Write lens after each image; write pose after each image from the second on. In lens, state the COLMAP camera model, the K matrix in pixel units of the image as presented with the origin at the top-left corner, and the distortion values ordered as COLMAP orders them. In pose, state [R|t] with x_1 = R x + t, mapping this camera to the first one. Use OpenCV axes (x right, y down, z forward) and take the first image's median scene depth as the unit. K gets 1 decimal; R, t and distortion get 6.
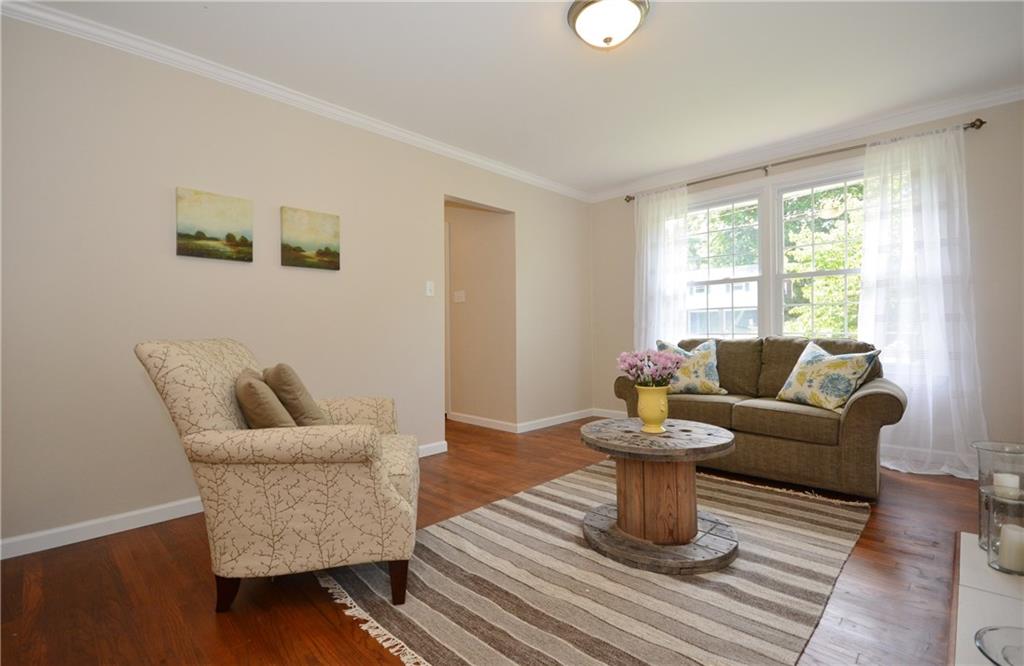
lens RADIAL K [[464.5, 0, 512.0], [0, 464.5, 333.0], [0, 0, 1]] dist [-0.003049, -0.000435]
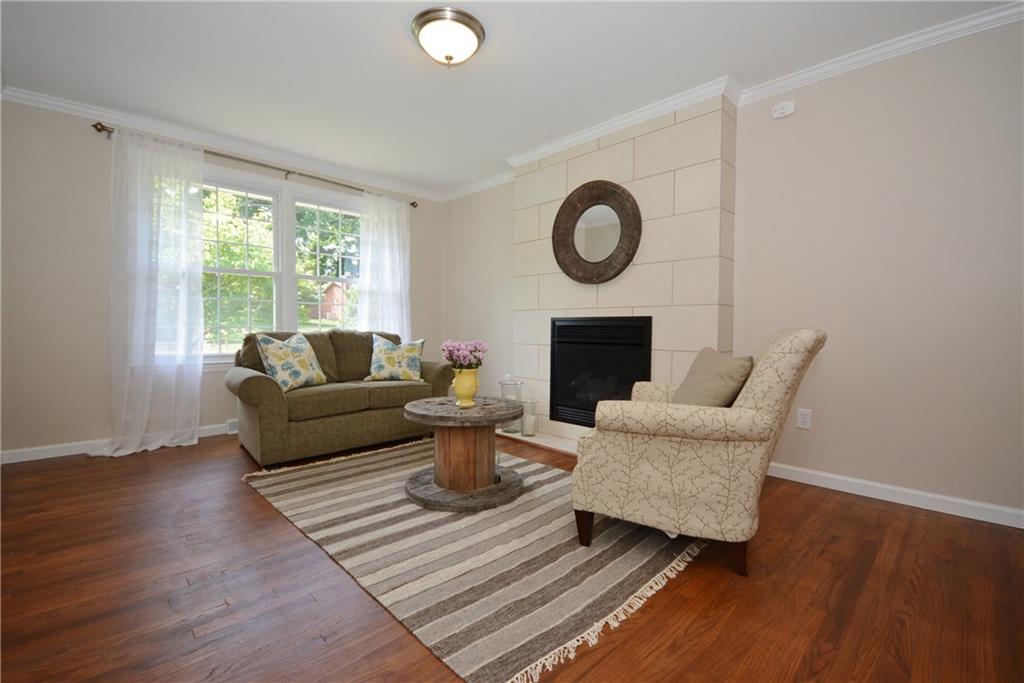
lens RADIAL K [[459.4, 0, 498.2], [0, 459.4, 338.8], [0, 0, 1]] dist [0.000898, -0.000453]
pose [[0.031684, -0.012933, 0.999414, -0.710523], [-0.009430, 0.999868, 0.013238, 0.013128], [-0.999453, -0.009843, 0.031558, 0.675554]]
